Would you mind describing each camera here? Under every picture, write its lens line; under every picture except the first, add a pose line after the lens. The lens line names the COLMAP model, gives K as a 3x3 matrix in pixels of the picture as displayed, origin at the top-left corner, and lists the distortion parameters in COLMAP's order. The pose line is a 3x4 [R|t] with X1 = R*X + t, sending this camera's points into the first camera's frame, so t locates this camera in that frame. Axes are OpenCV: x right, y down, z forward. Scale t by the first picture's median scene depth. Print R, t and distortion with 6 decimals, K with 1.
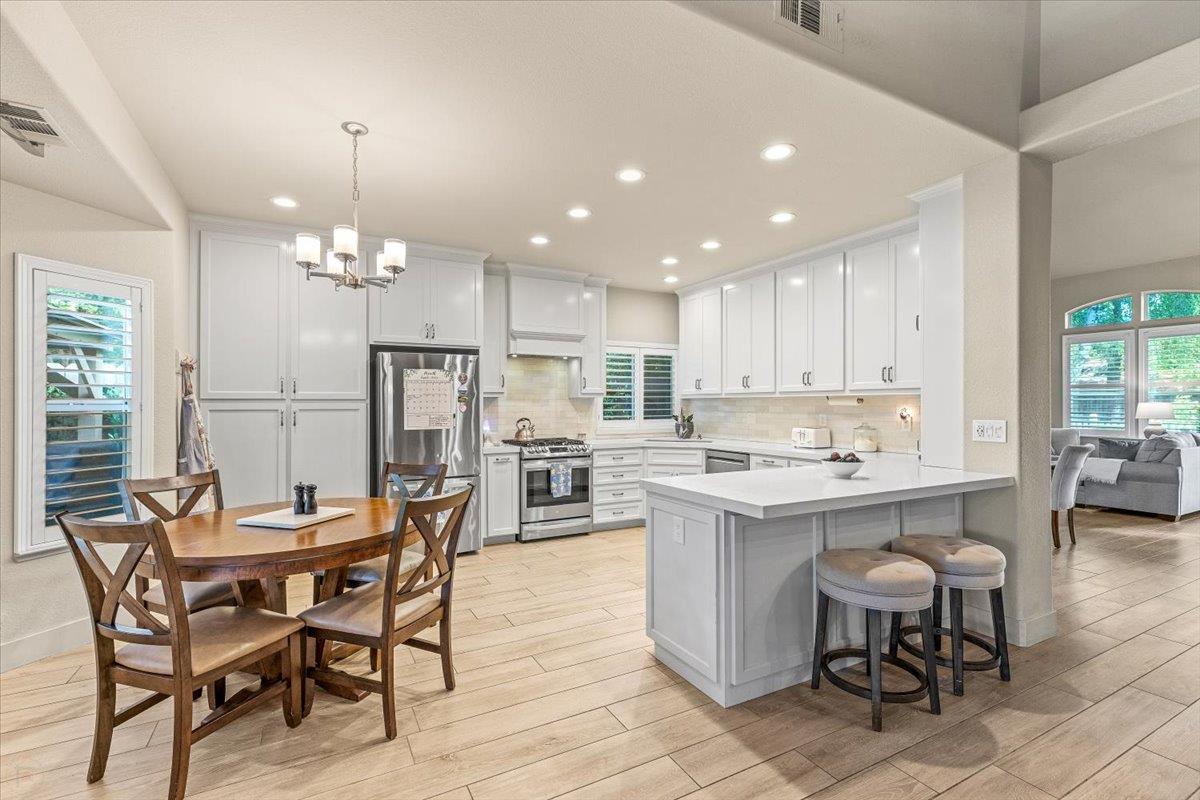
lens RADIAL K [[537.8, 0, 600.0], [0, 537.8, 407.1], [0, 0, 1]] dist [0.003897, 0.000644]
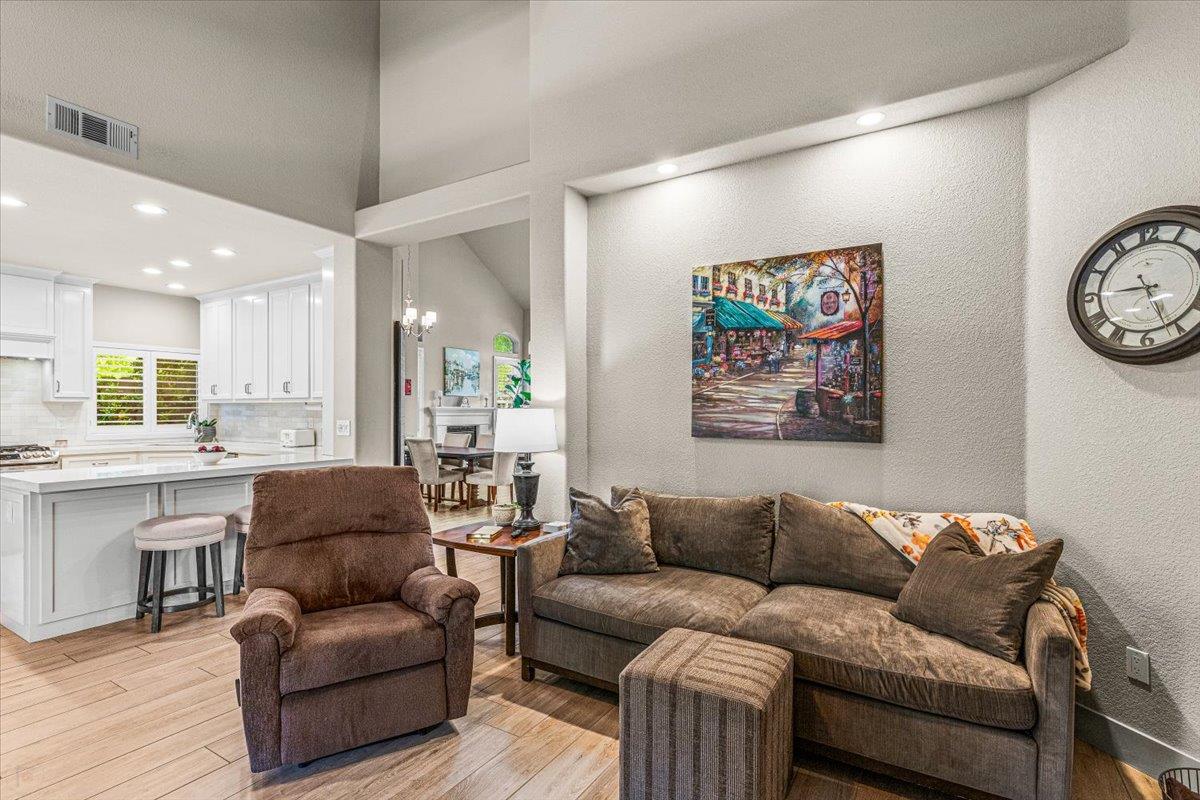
lens RADIAL K [[567.5, 0, 600.3], [0, 567.5, 416.0], [0, 0, 1]] dist [0.002987, 0.000296]
pose [[0.862137, -0.003470, 0.506663, 0.277818], [0.000840, 0.999985, 0.005419, 0.002993], [-0.506674, -0.004246, 0.862127, -0.333518]]
